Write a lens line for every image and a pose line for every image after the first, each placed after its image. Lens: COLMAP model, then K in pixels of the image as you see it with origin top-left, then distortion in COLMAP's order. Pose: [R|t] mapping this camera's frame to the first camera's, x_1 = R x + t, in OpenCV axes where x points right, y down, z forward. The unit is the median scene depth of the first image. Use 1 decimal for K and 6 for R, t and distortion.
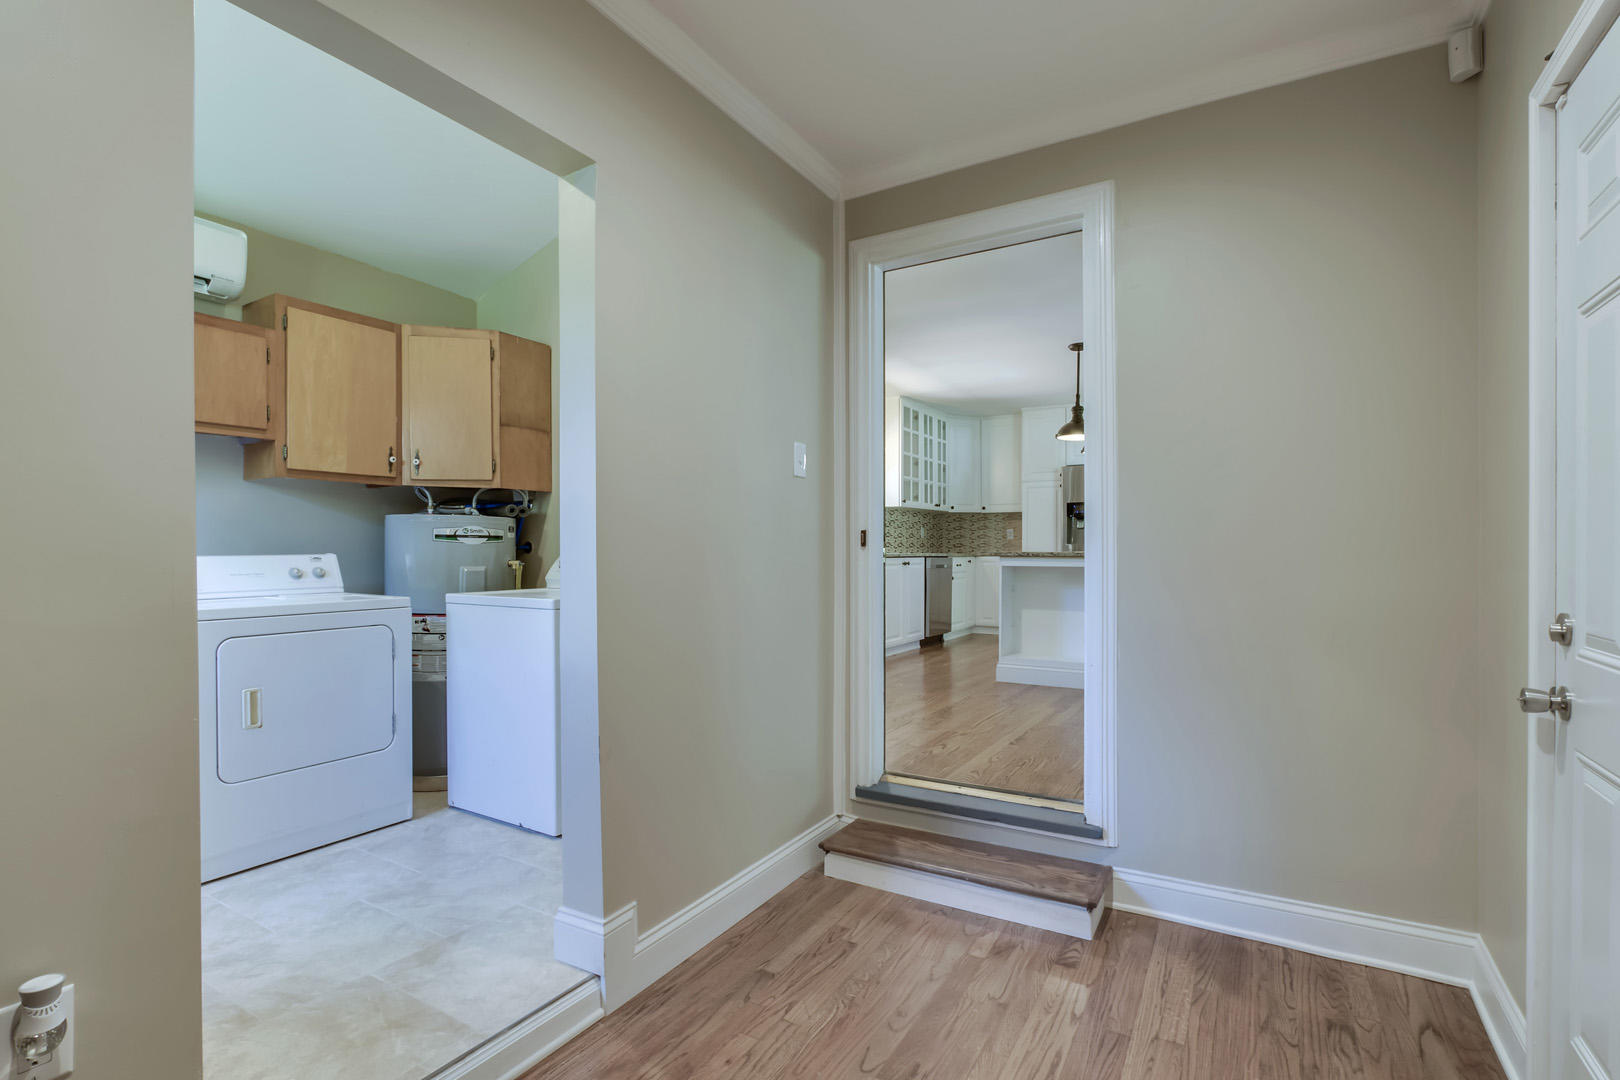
lens RADIAL K [[751.1, 0, 821.5], [0, 751.1, 557.5], [0, 0, 1]] dist [-0.015129, 0.003825]
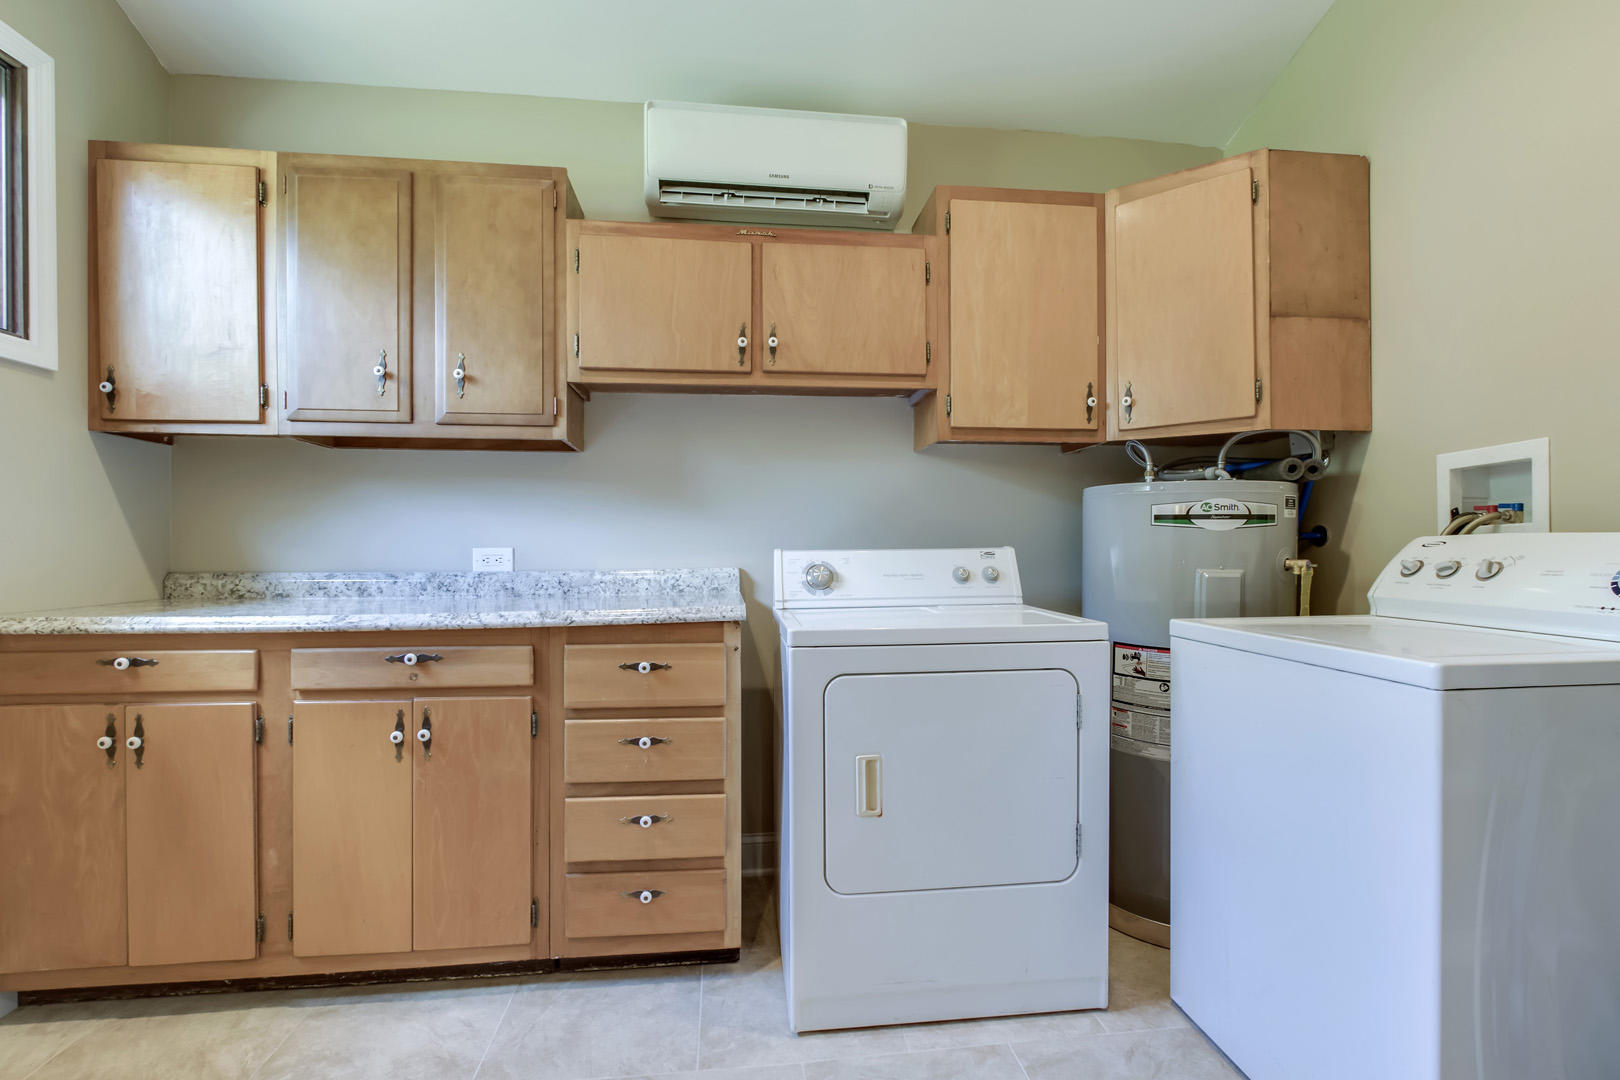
lens RADIAL K [[751.1, 0, 813.4], [0, 751.1, 552.7], [0, 0, 1]] dist [-0.015129, 0.003825]
pose [[0.604964, 0.004762, -0.796238, -0.201984], [-0.004798, 0.999986, 0.002334, -0.000642], [0.796238, 0.002408, 0.604979, 0.415524]]
